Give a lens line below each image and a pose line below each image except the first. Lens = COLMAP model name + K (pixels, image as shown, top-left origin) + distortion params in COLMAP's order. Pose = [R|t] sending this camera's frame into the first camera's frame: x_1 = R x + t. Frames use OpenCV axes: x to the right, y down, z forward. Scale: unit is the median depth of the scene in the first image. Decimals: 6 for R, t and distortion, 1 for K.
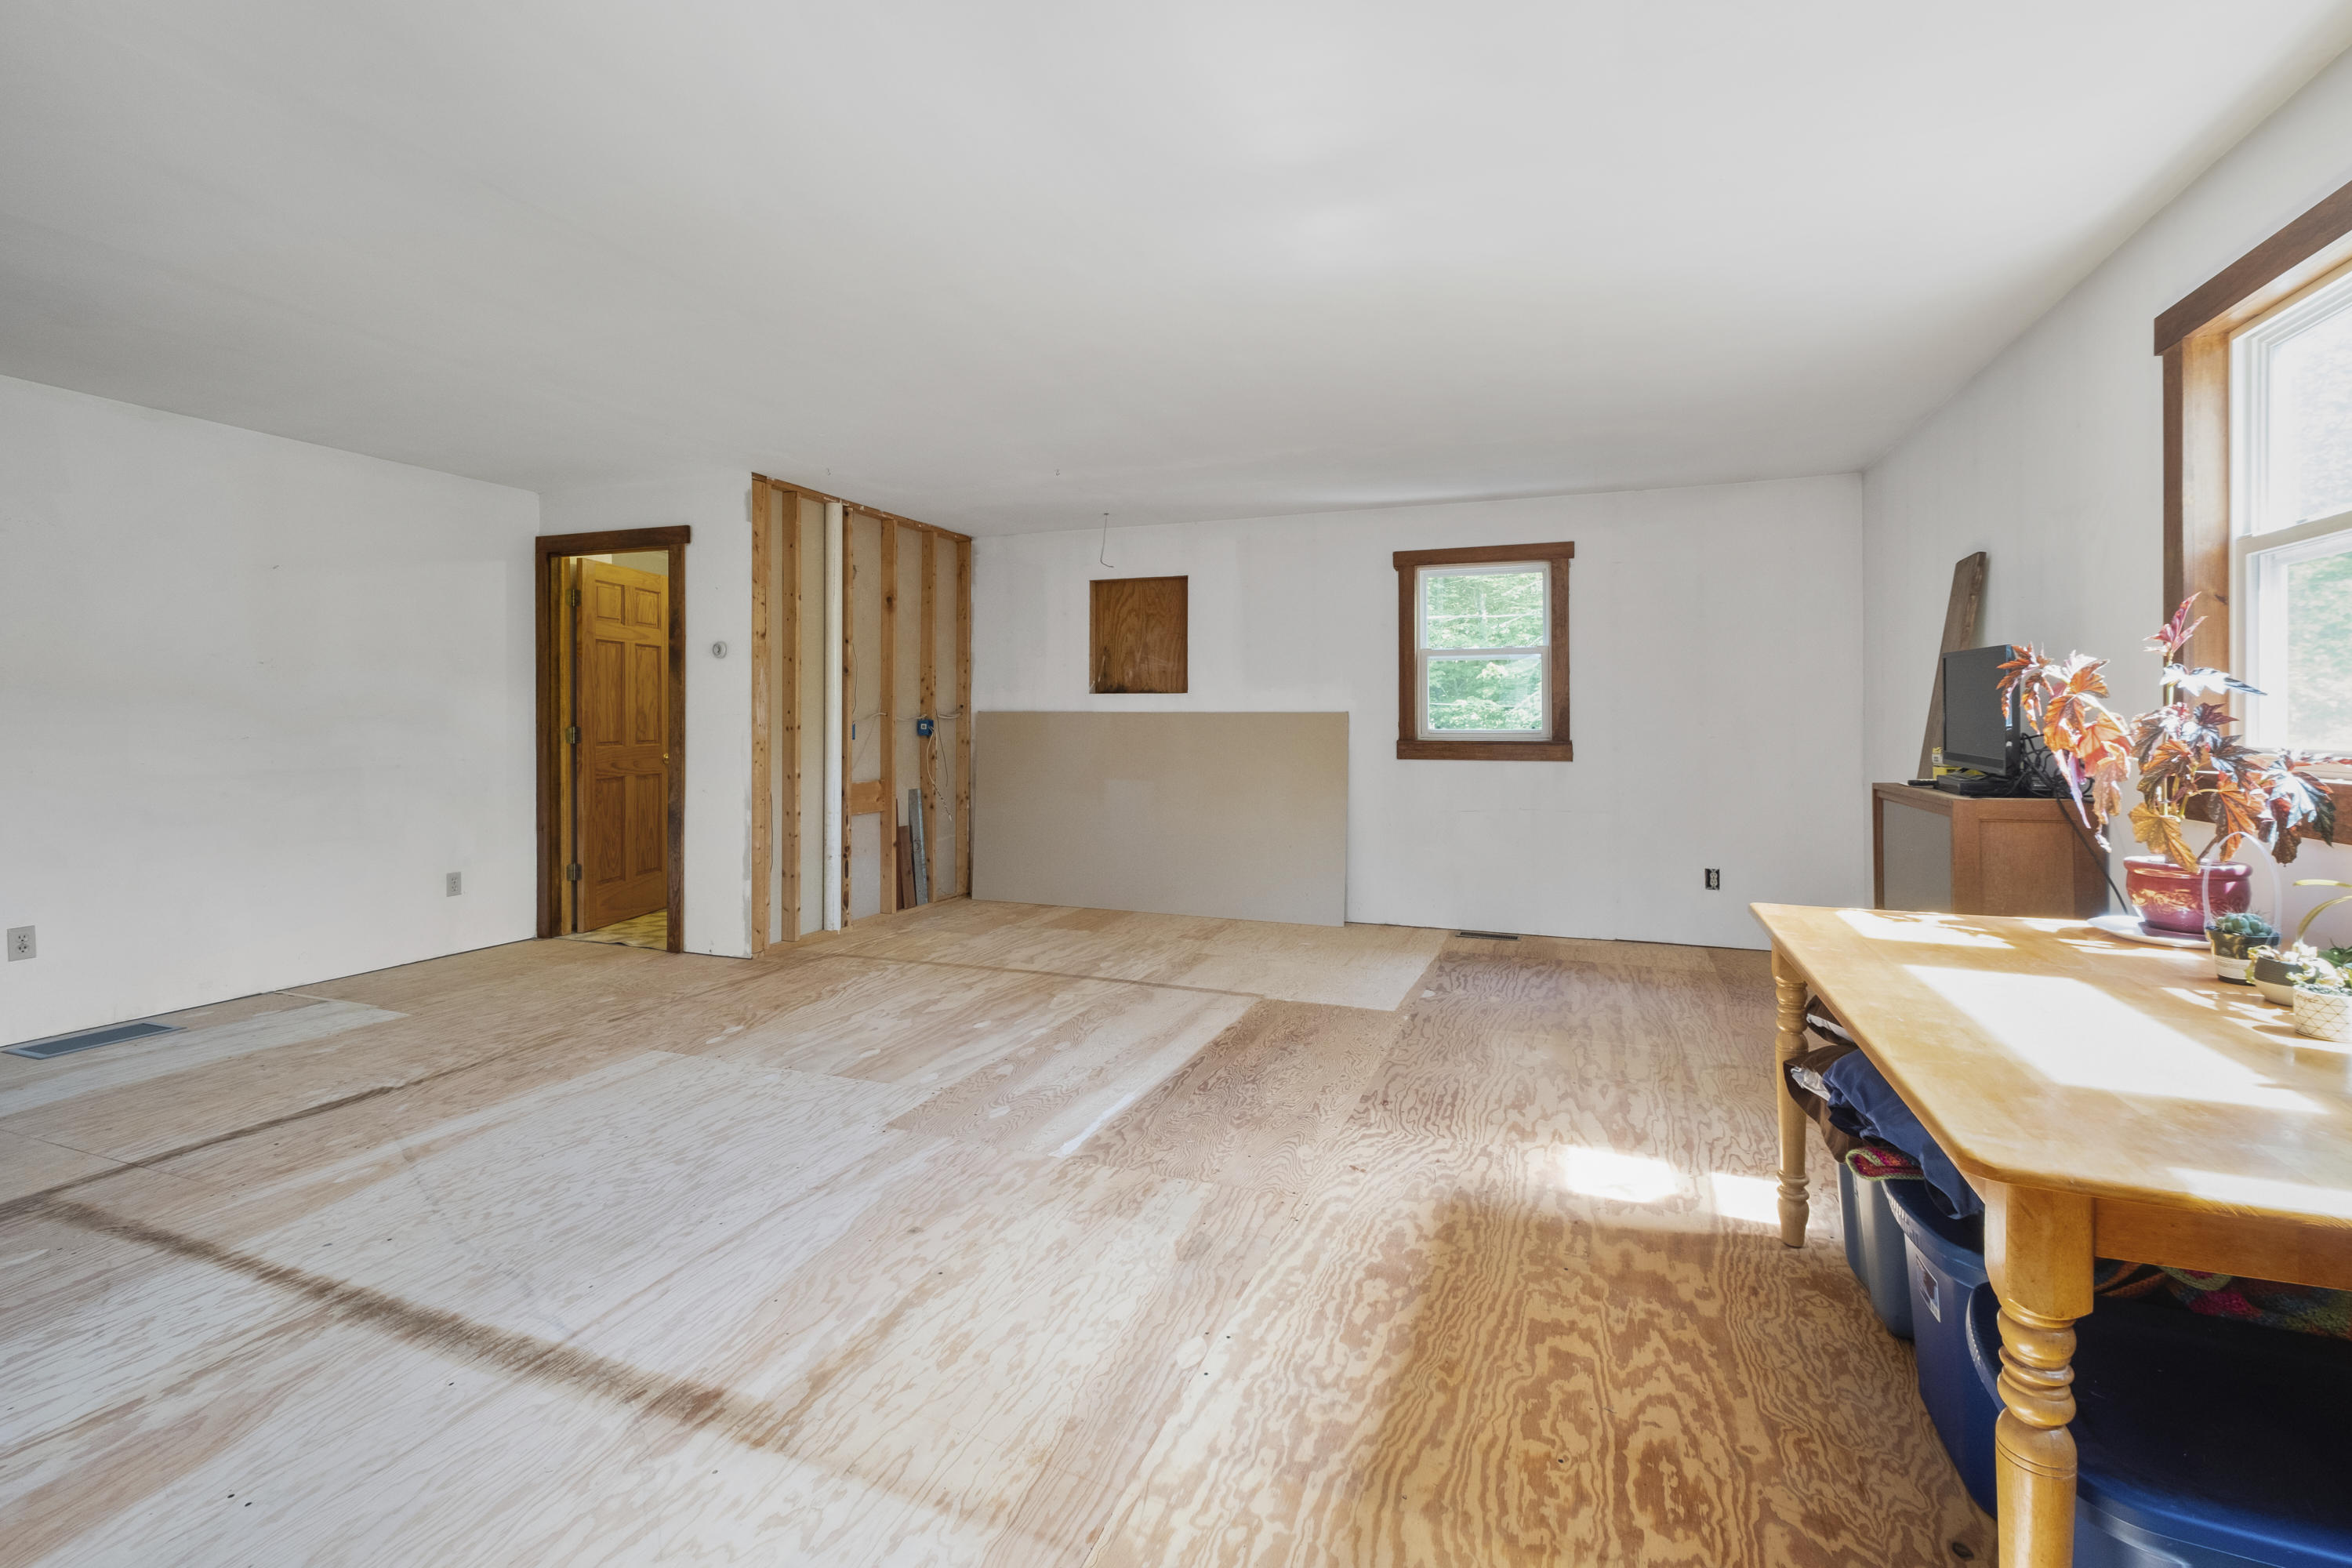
lens RADIAL K [[1050.4, 0, 1174.3], [0, 1050.4, 752.3], [0, 0, 1]] dist [-0.001298, -0.001499]
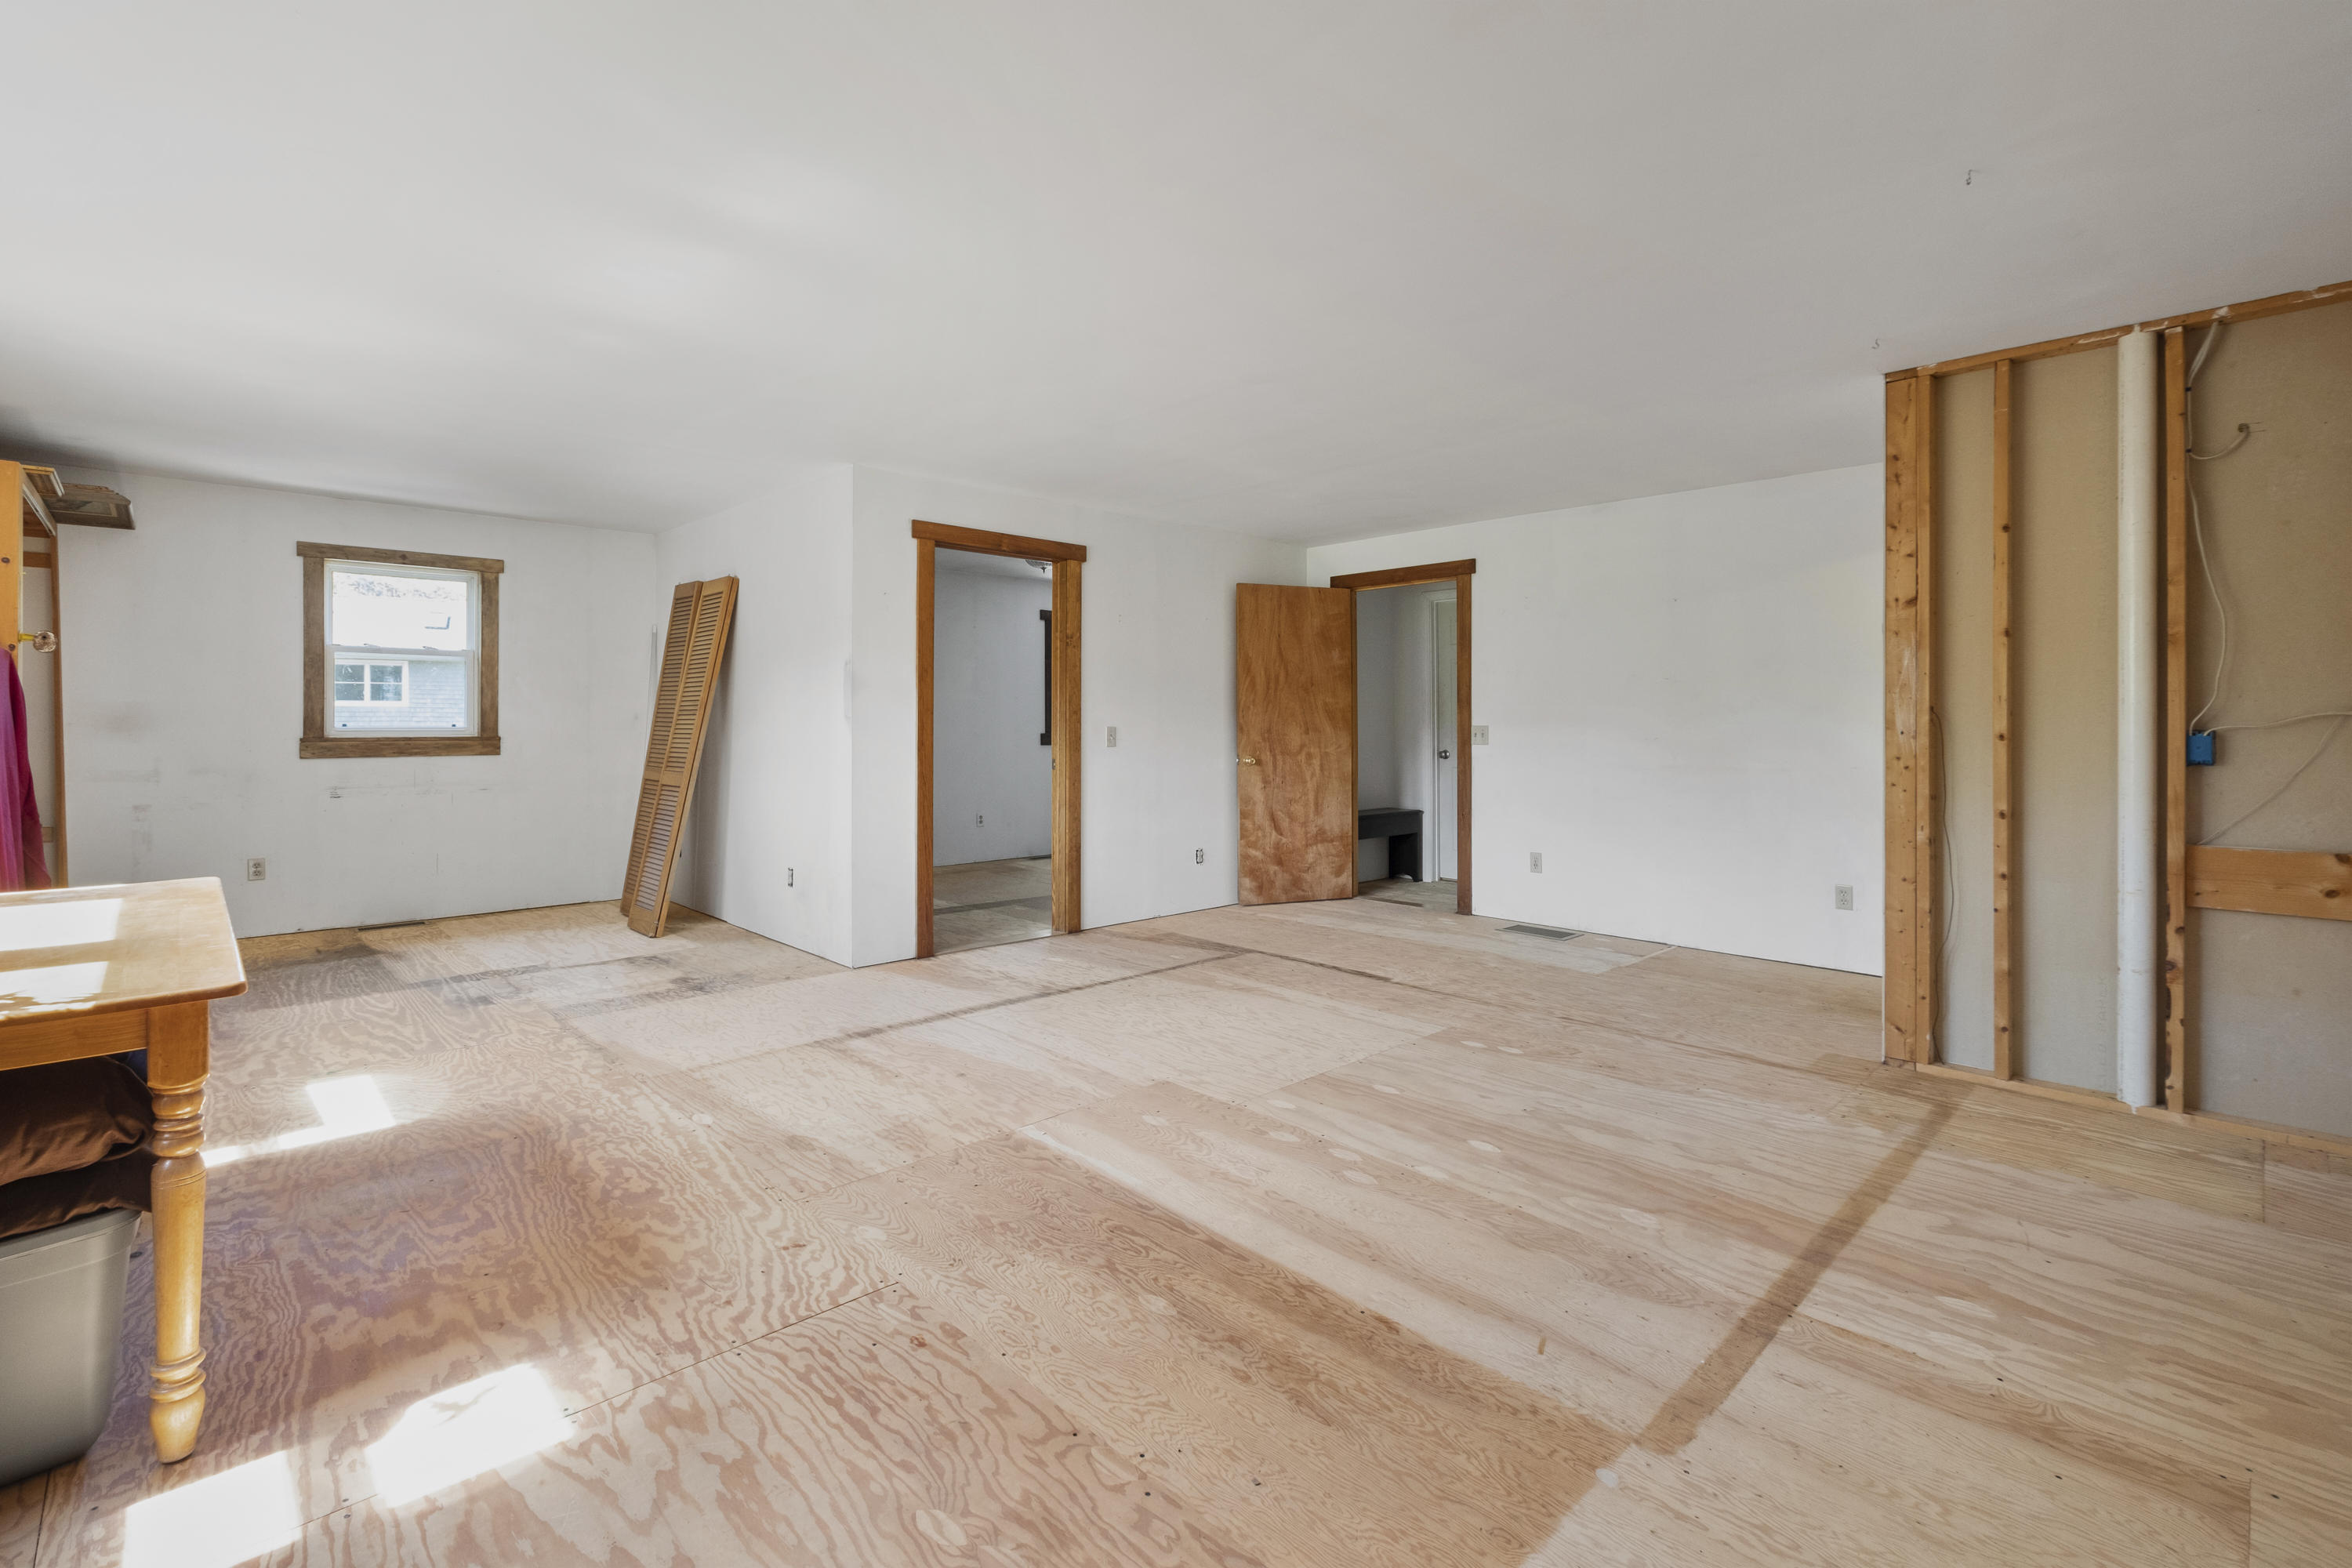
lens RADIAL K [[1035.9, 0, 1172.3], [0, 1035.9, 718.8], [0, 0, 1]] dist [-0.000286, -0.005695]
pose [[-0.416620, -0.005836, -0.909062, 0.892111], [-0.032475, 0.999437, 0.008466, -0.049342], [0.908501, 0.033049, -0.416575, 1.779777]]
